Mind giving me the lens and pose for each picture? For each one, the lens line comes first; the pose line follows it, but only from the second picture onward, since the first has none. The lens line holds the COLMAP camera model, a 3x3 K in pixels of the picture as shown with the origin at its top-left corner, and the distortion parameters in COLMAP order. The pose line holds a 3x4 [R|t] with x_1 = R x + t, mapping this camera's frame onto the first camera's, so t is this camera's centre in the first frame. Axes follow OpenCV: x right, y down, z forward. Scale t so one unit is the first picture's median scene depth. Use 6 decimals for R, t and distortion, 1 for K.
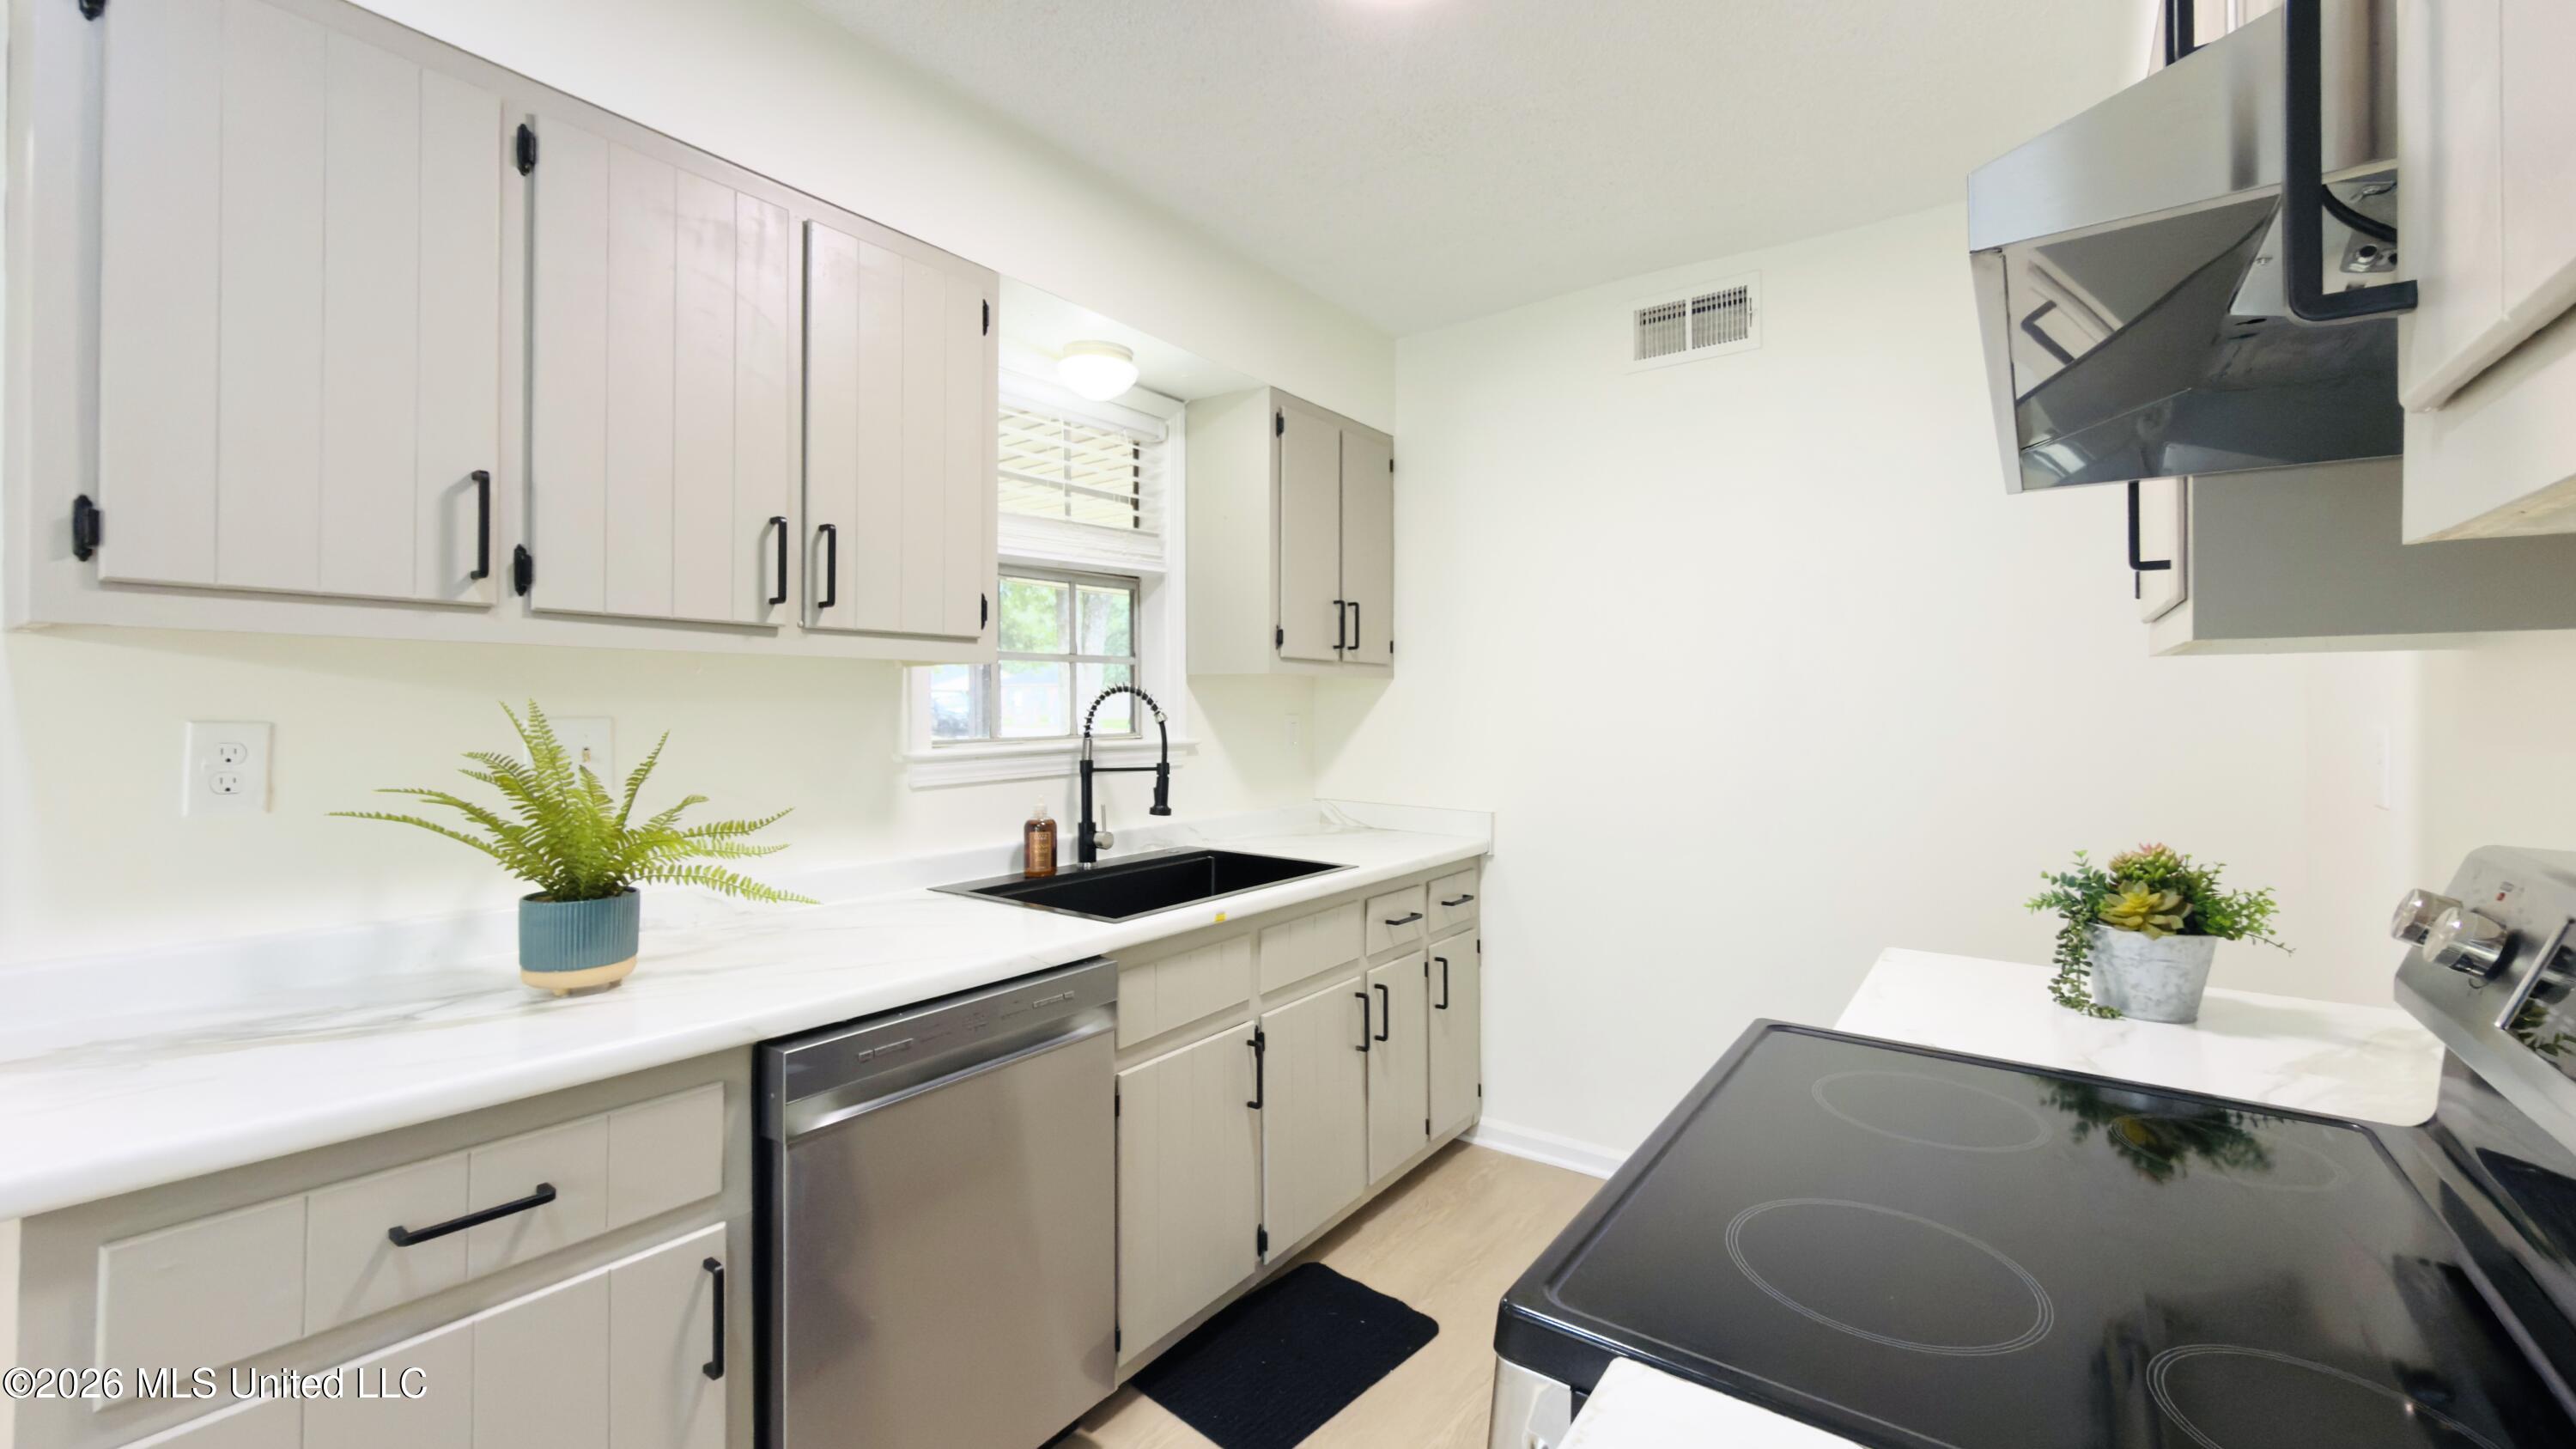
lens RADIAL K [[1043.2, 0, 1280.1], [0, 1043.2, 699.5], [0, 0, 1]] dist [-0.000680, -0.000449]
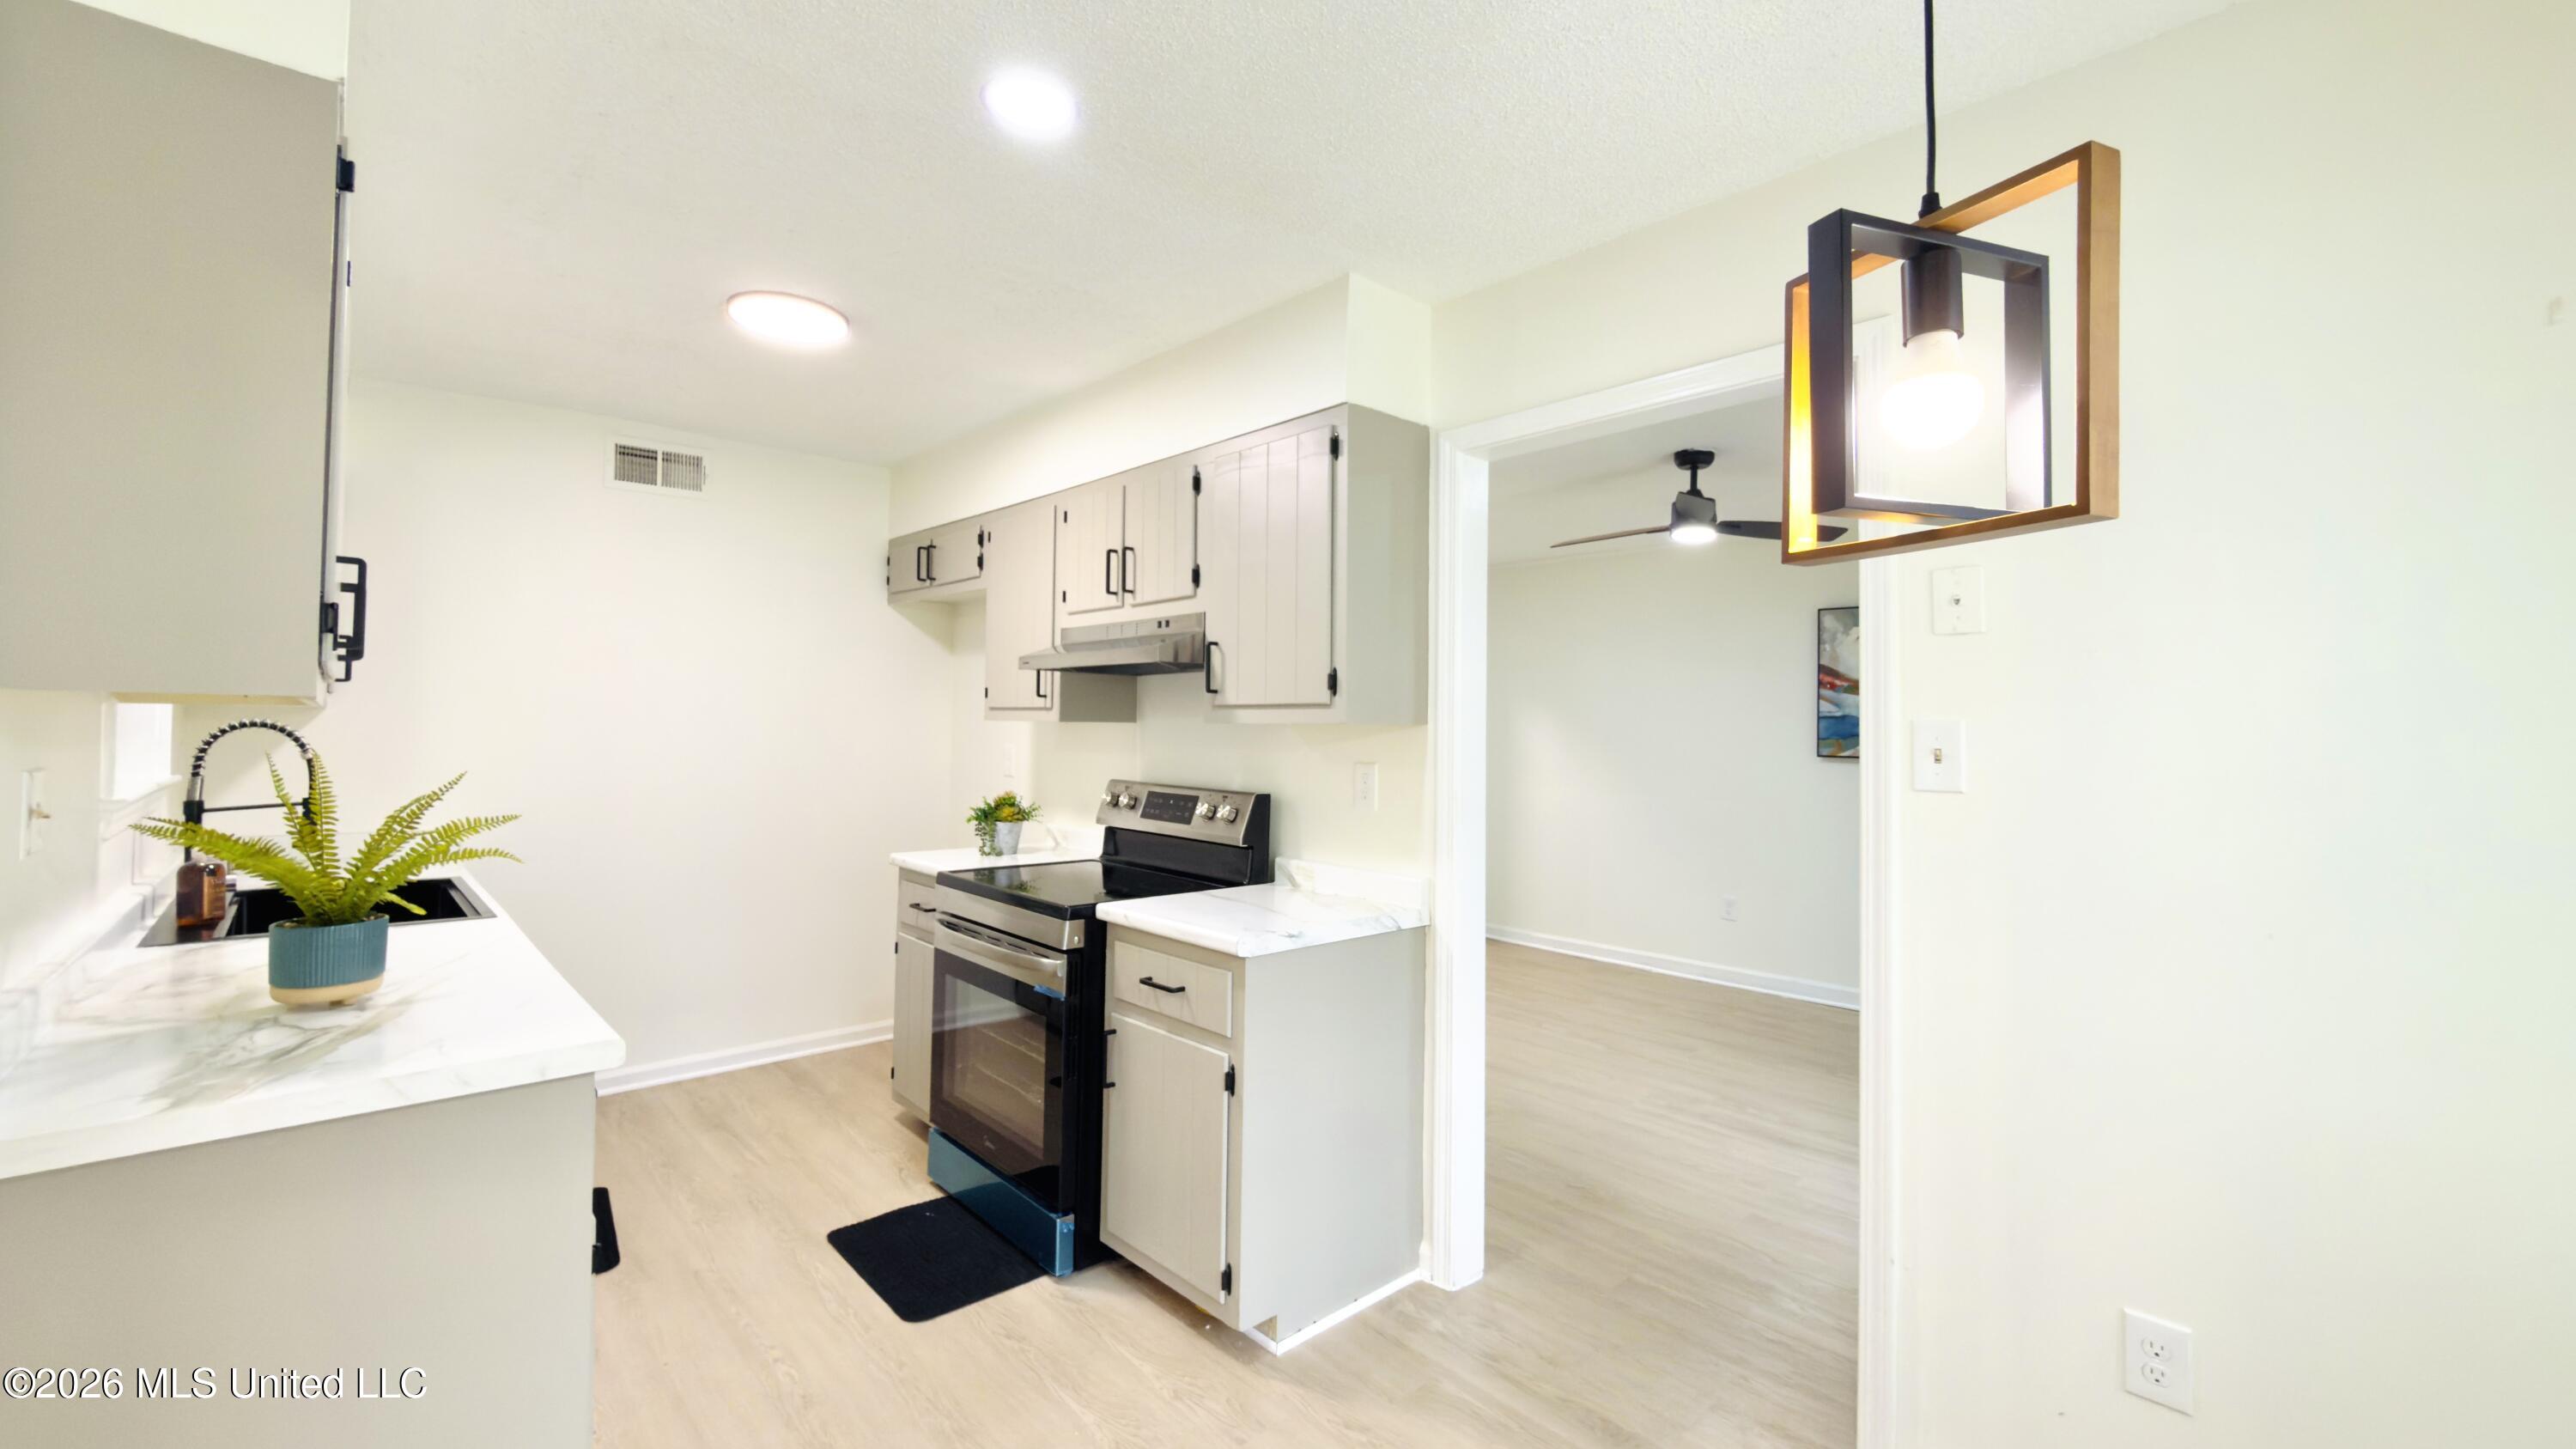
lens RADIAL K [[1043.2, 0, 1280.1], [0, 1043.2, 699.5], [0, 0, 1]] dist [-0.000680, -0.000449]
pose [[0.198564, 0.027162, 0.979712, -0.970671], [-0.015979, 0.999573, -0.024474, -0.026121], [-0.979958, -0.010796, 0.198913, -0.138390]]
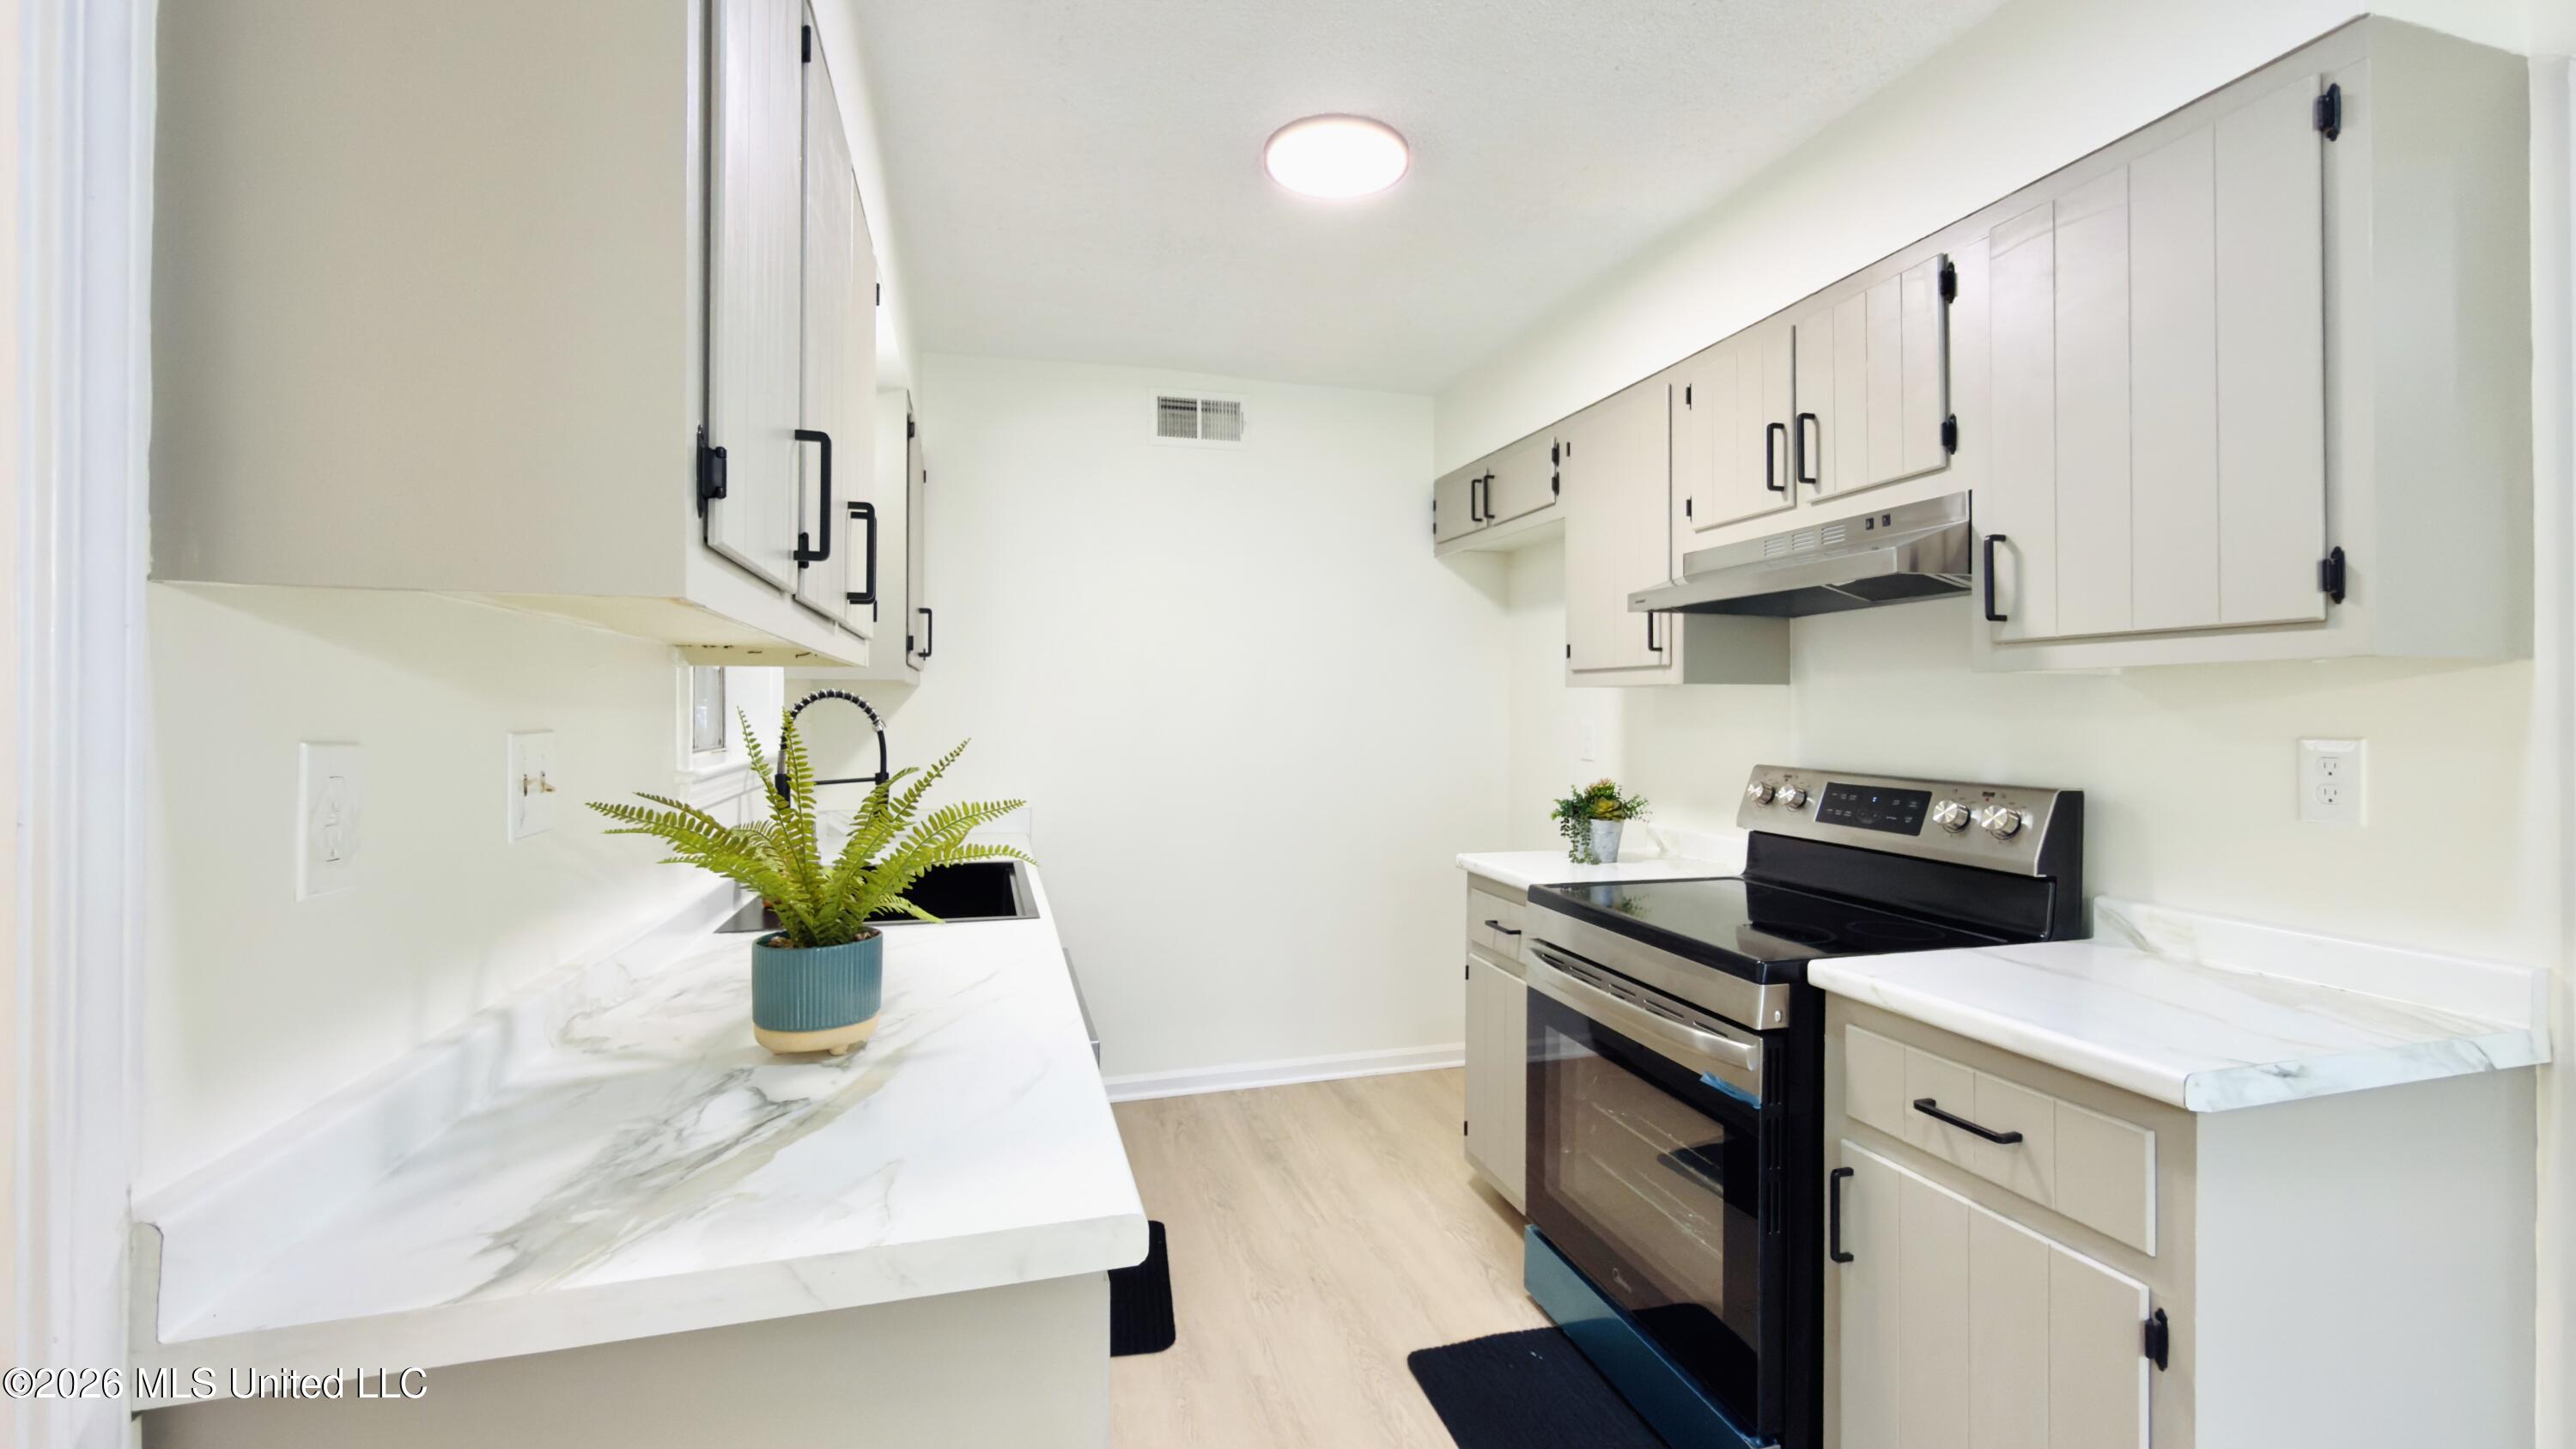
lens RADIAL K [[1065.5, 0, 1298.7], [0, 1065.5, 705.4], [0, 0, 1]] dist [0.008831, -0.000209]
pose [[0.607364, 0.004341, 0.794412, -0.689166], [-0.003977, 0.999989, -0.002424, 0.000213], [-0.794414, -0.001687, 0.607375, 0.109831]]
